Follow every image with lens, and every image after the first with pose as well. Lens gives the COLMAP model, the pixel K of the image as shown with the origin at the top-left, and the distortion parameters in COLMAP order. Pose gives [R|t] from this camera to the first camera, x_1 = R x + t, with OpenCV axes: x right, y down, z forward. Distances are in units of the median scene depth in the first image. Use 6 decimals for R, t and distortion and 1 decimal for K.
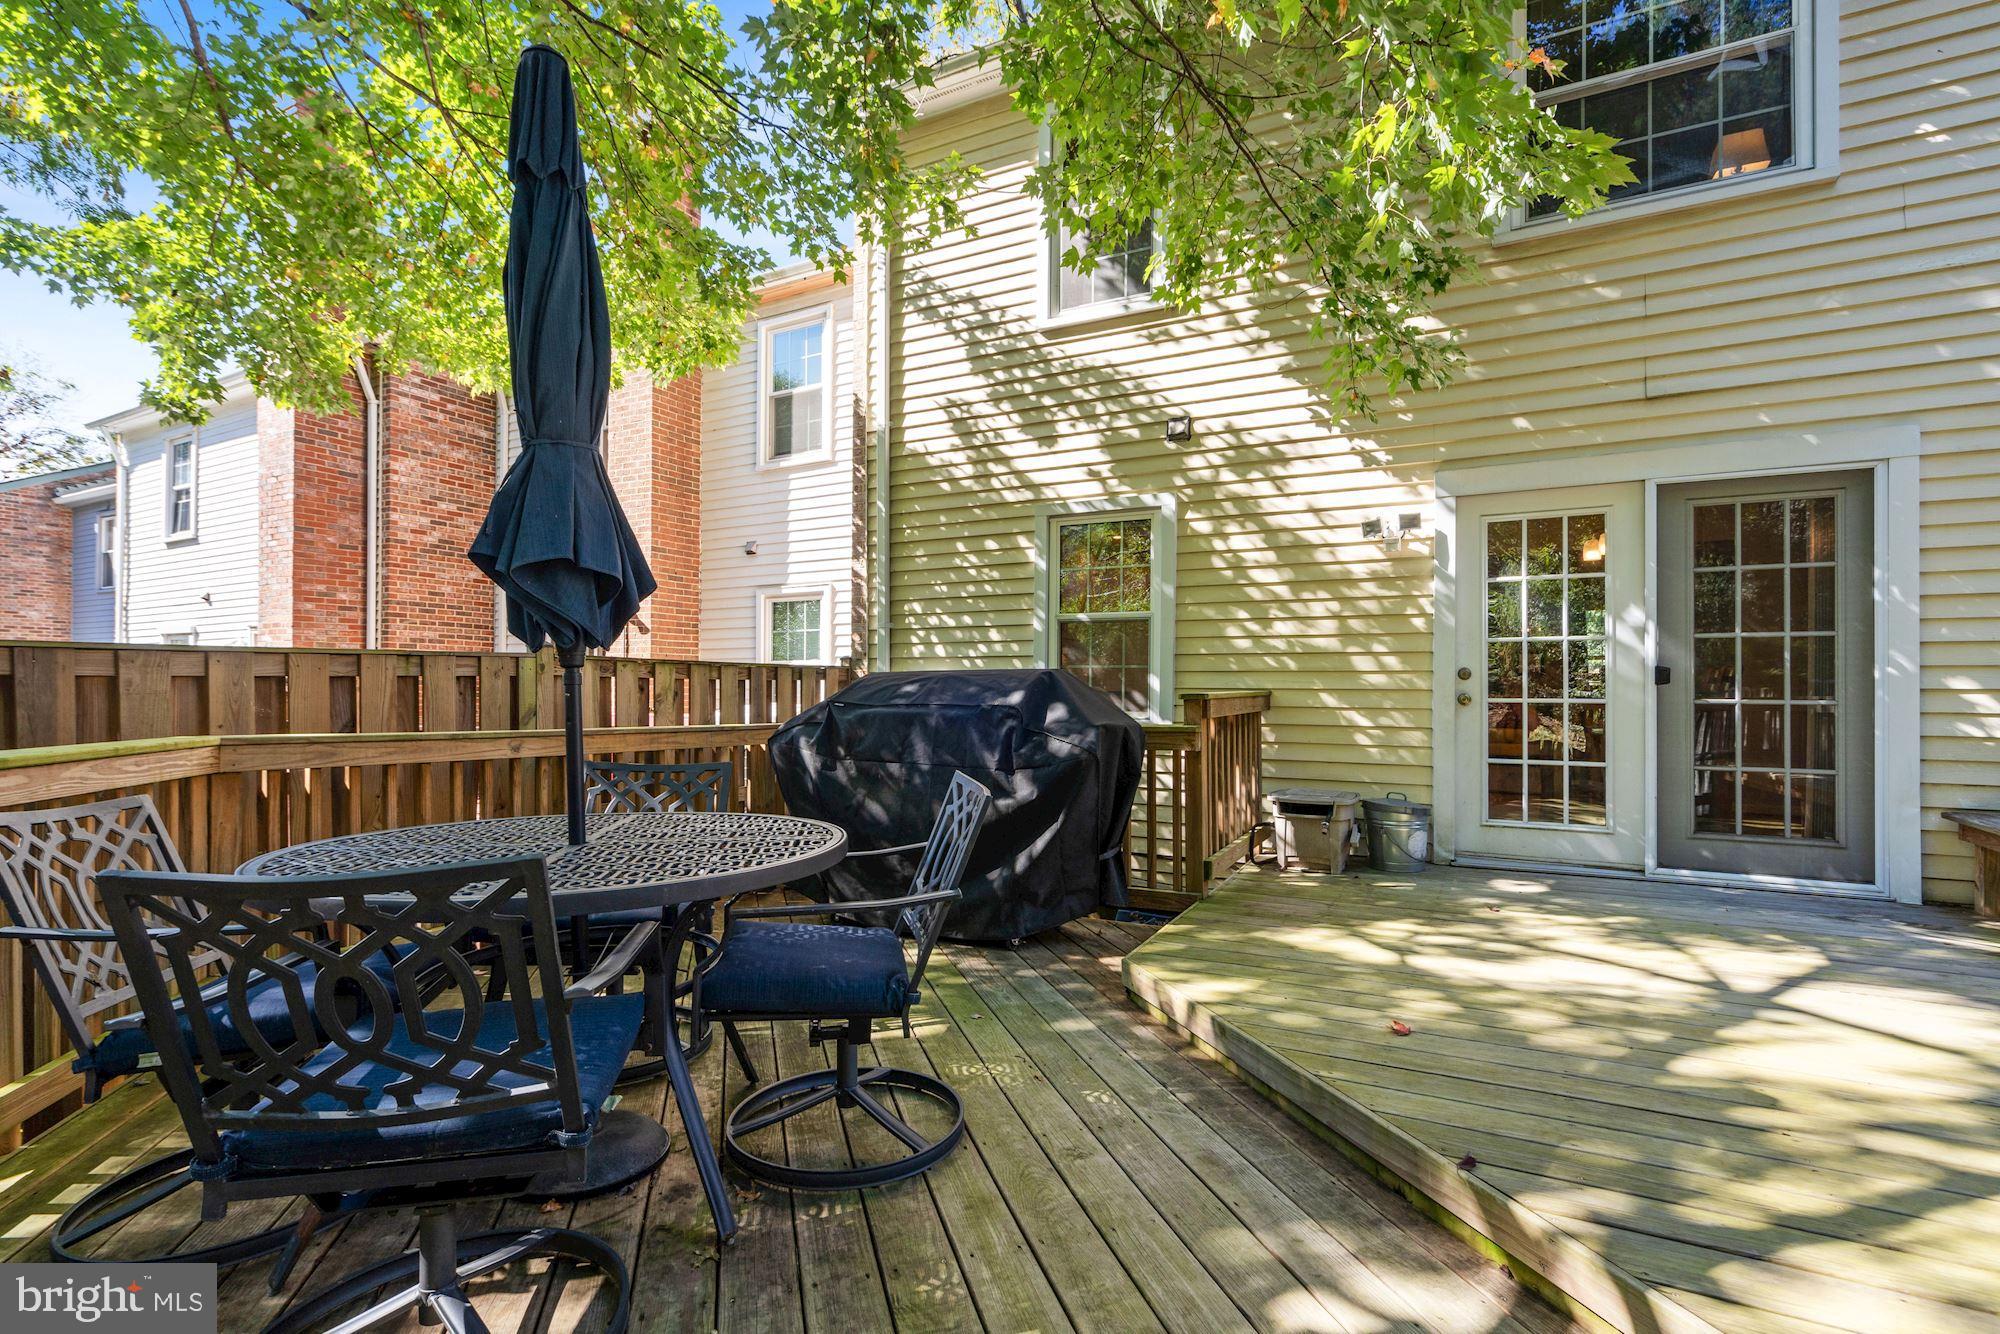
lens RADIAL K [[913.3, 0, 1015.5], [0, 913.3, 693.1], [0, 0, 1]] dist [-0.008211, 0.002891]
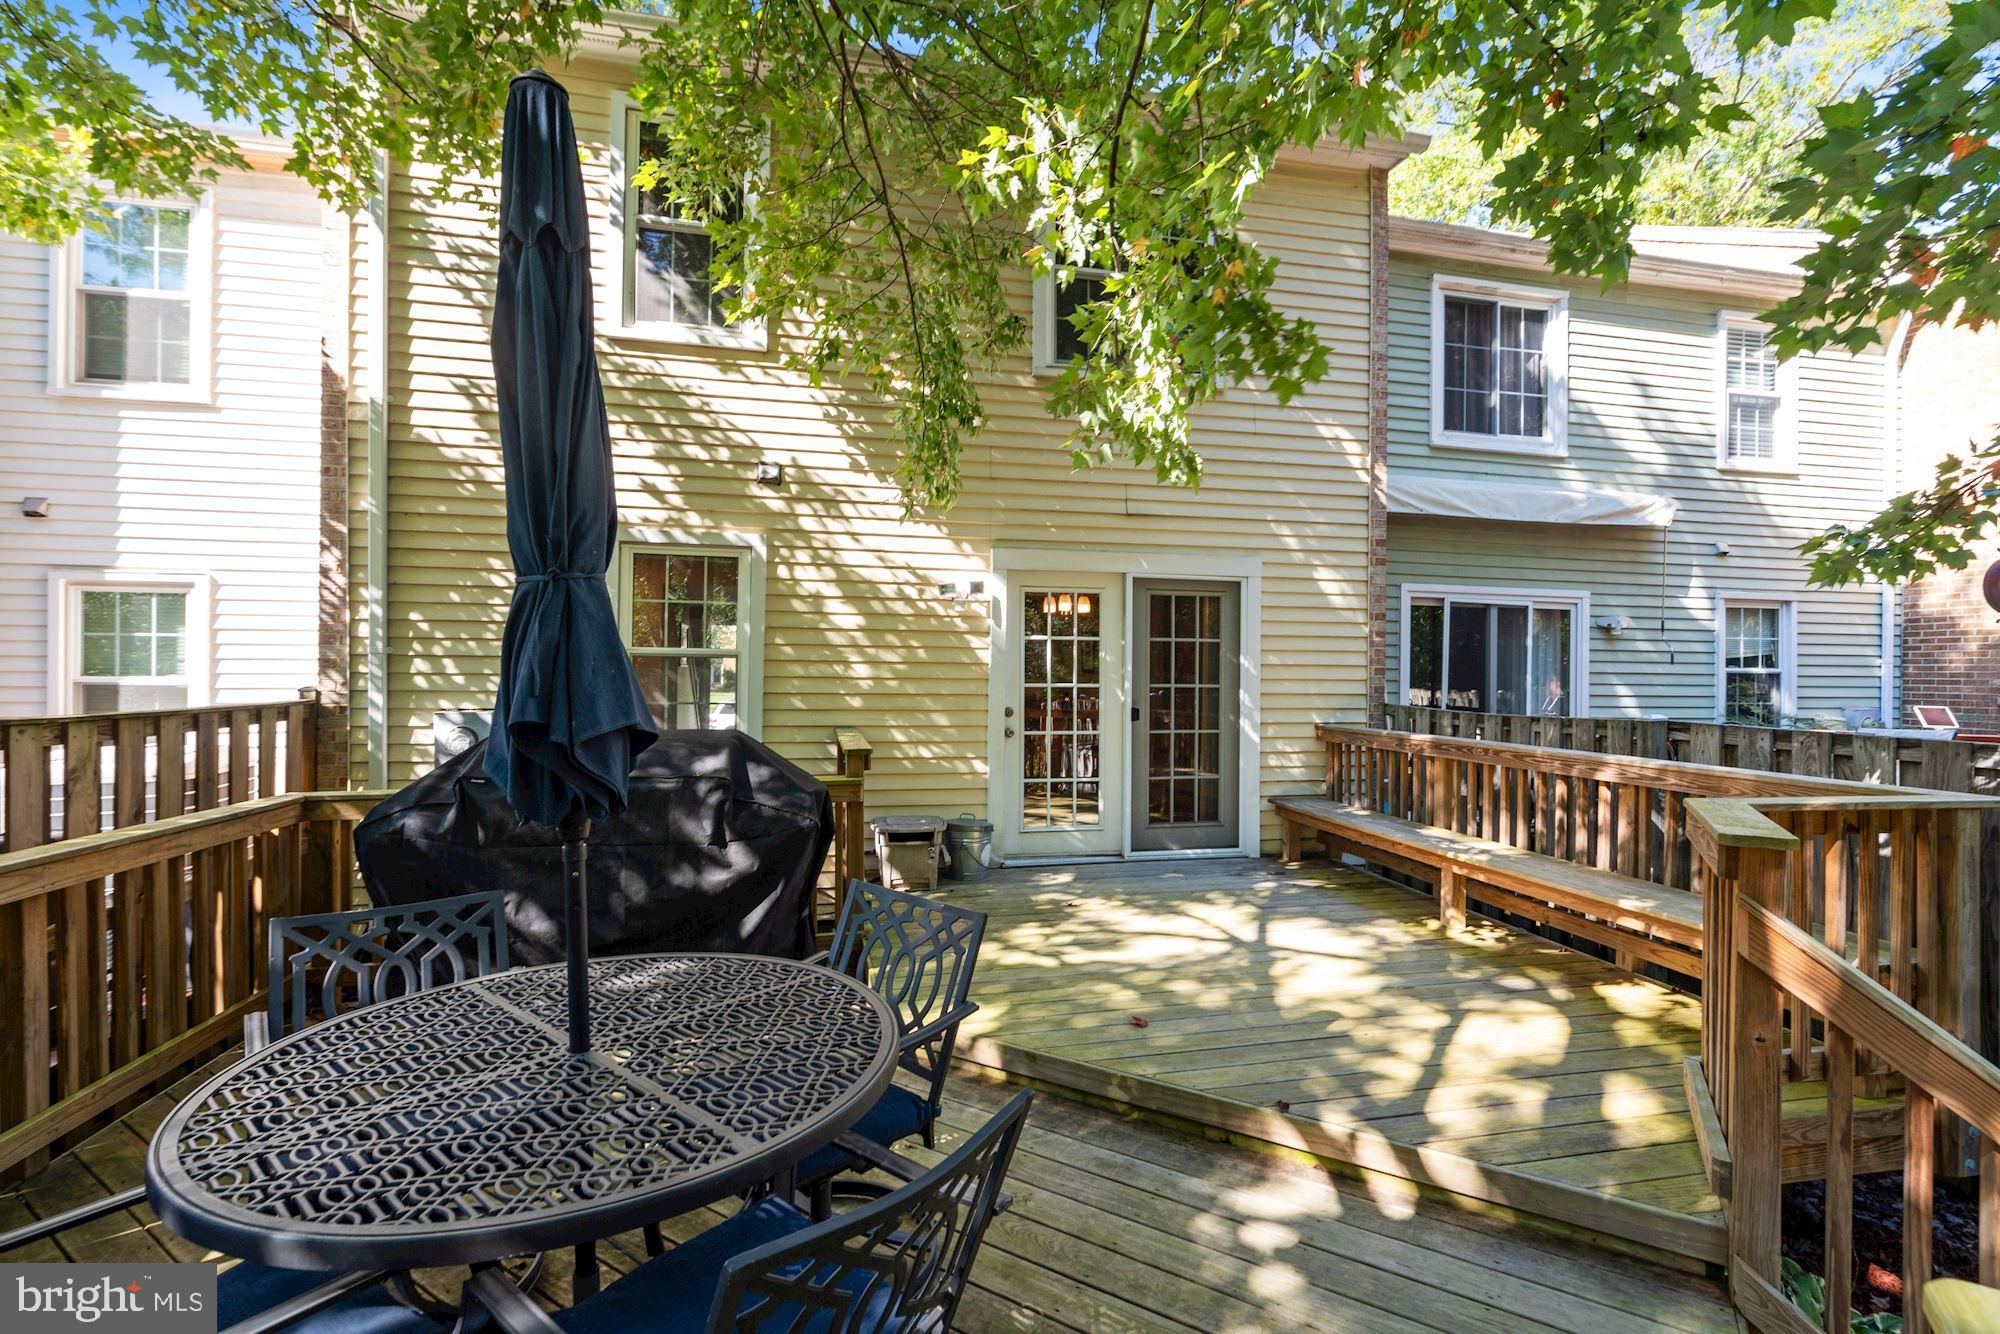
lens RADIAL K [[913.3, 0, 1010.8], [0, 913.3, 678.3], [0, 0, 1]] dist [-0.008211, 0.002891]
pose [[0.768251, -0.000238, 0.640149, -0.270231], [-0.005939, 0.999954, 0.007500, -0.068782], [-0.640122, -0.009564, 0.768214, 0.038131]]
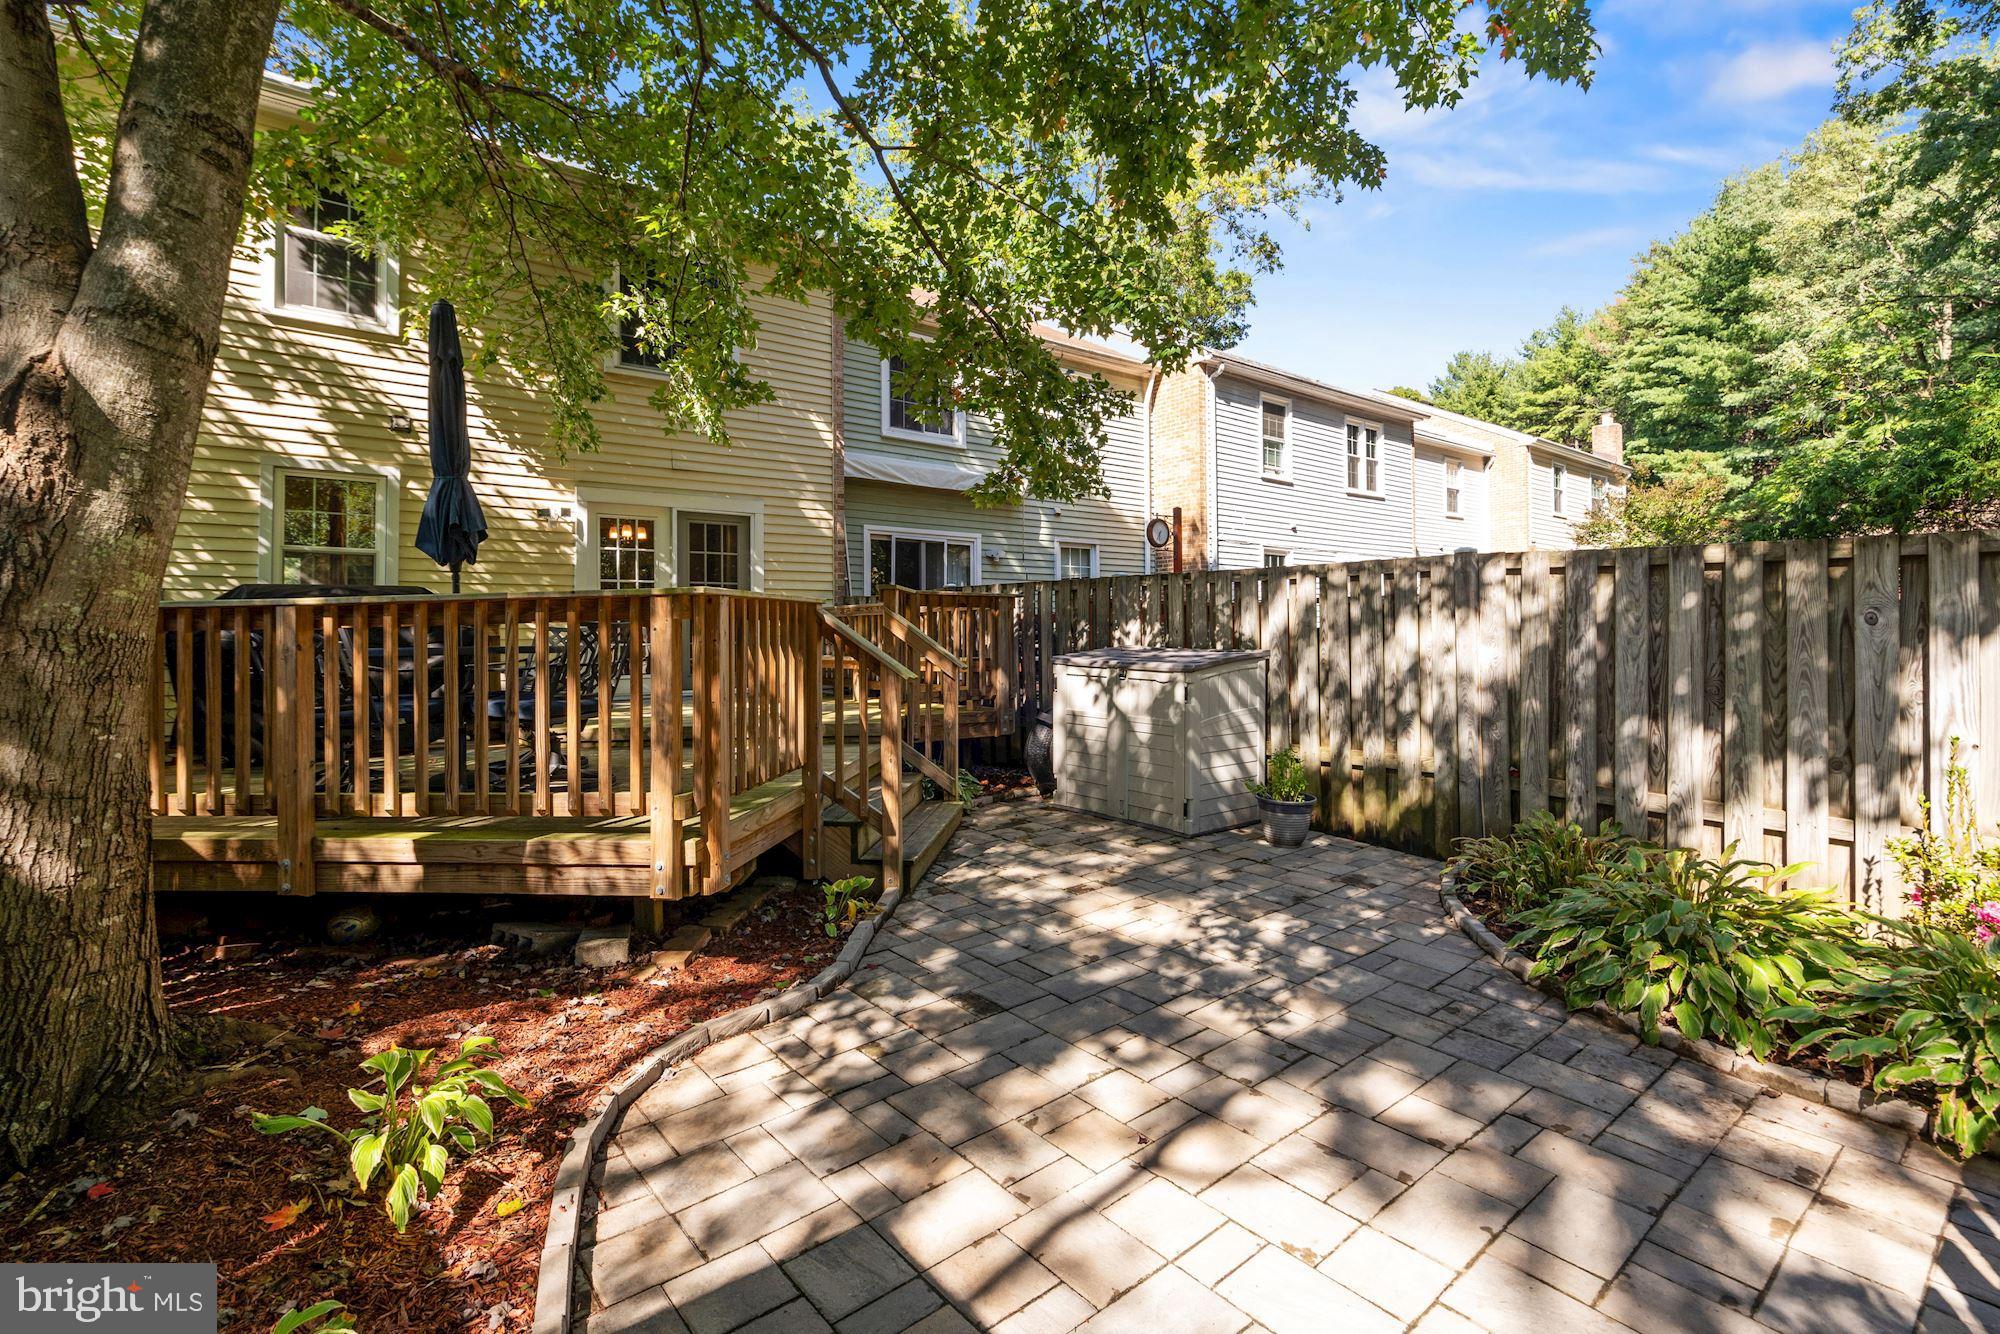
lens RADIAL K [[913.3, 0, 990.6], [0, 913.3, 617.1], [0, 0, 1]] dist [-0.008211, 0.002891]
pose [[0.414333, 0.005896, 0.910106, -0.747371], [0.007352, 0.999925, -0.009825, 0.035581], [-0.910096, 0.010762, 0.414258, -0.435339]]
